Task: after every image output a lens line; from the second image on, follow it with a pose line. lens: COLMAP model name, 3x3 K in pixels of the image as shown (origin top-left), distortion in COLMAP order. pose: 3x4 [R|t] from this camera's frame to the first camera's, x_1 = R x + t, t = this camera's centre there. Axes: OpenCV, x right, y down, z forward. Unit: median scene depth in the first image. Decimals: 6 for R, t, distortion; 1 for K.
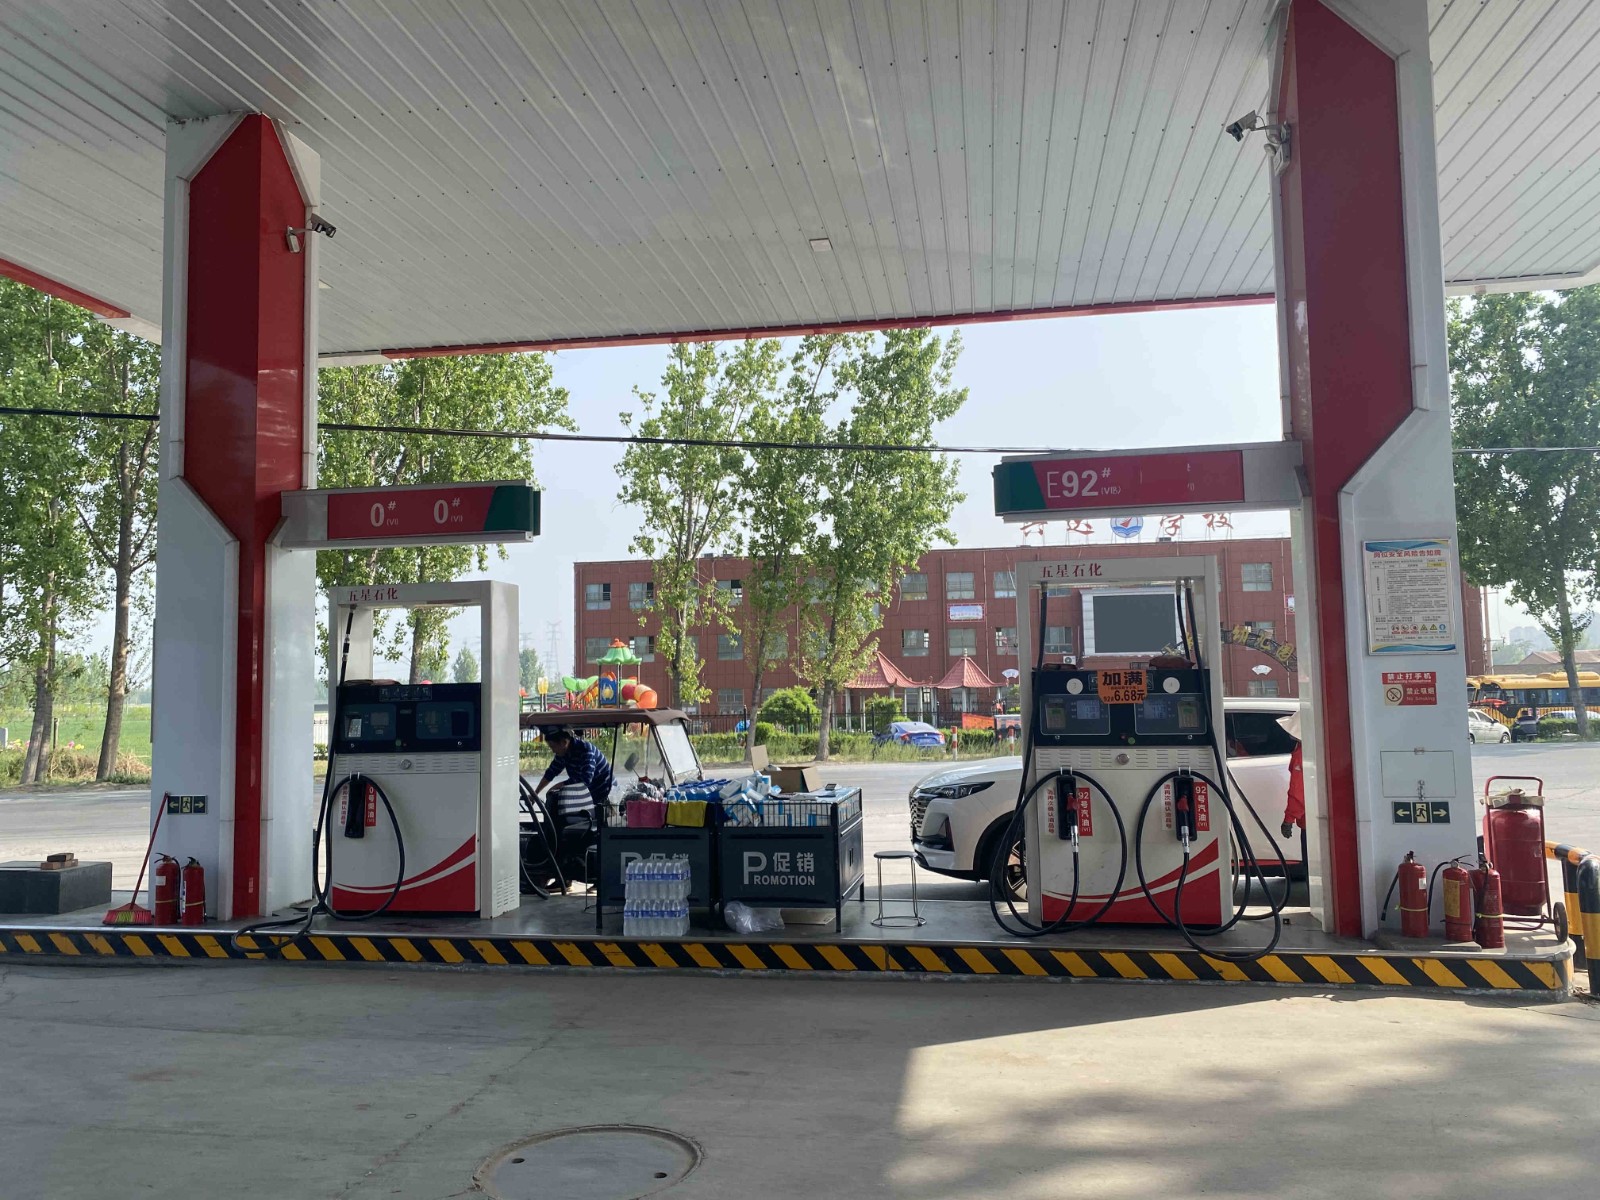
lens RADIAL K [[1209.3, 0, 800.0], [0, 1209.3, 600.0], [0, 0, 1]] dist [0.129294, -0.227525]
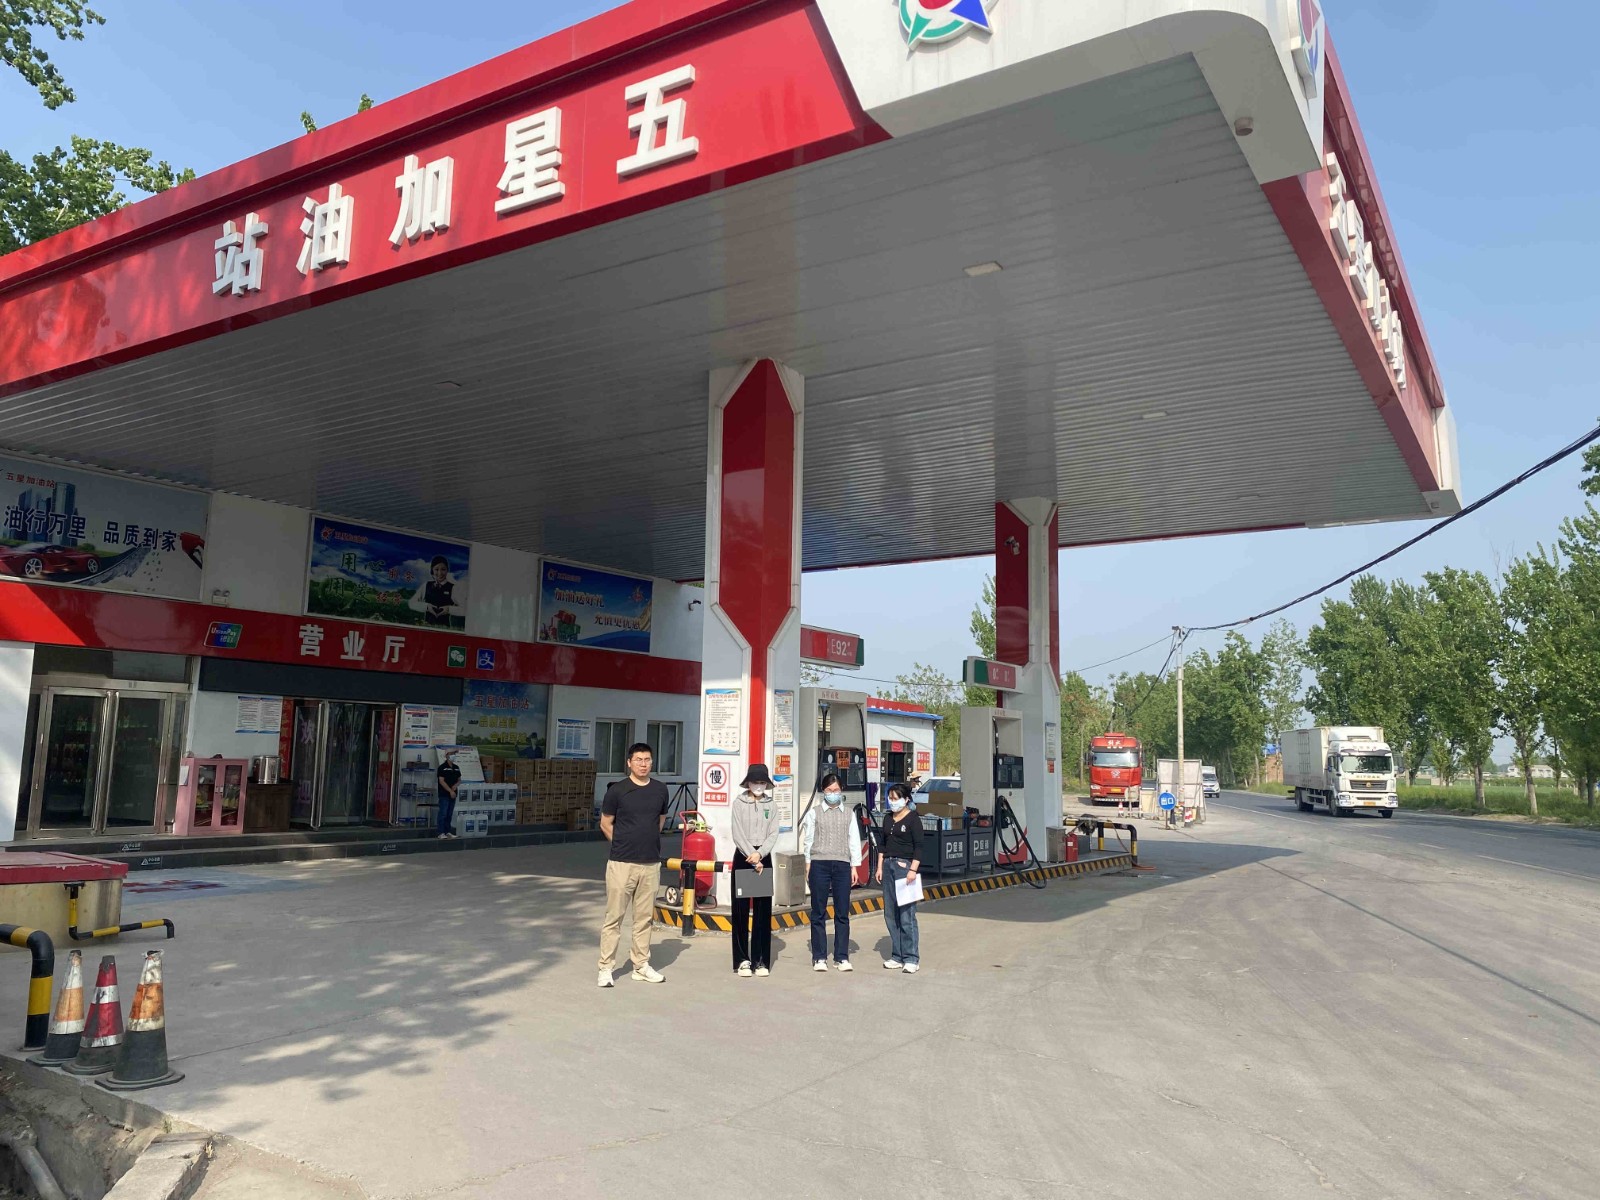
lens RADIAL K [[1209.3, 0, 800.0], [0, 1209.3, 600.0], [0, 0, 1]] dist [0.129294, -0.227525]
pose [[0.402421, 0.147513, 0.903492, -1.483485], [-0.090303, 0.988515, -0.121173, 0.060964], [-0.910990, -0.032826, 0.411120, 0.306975]]
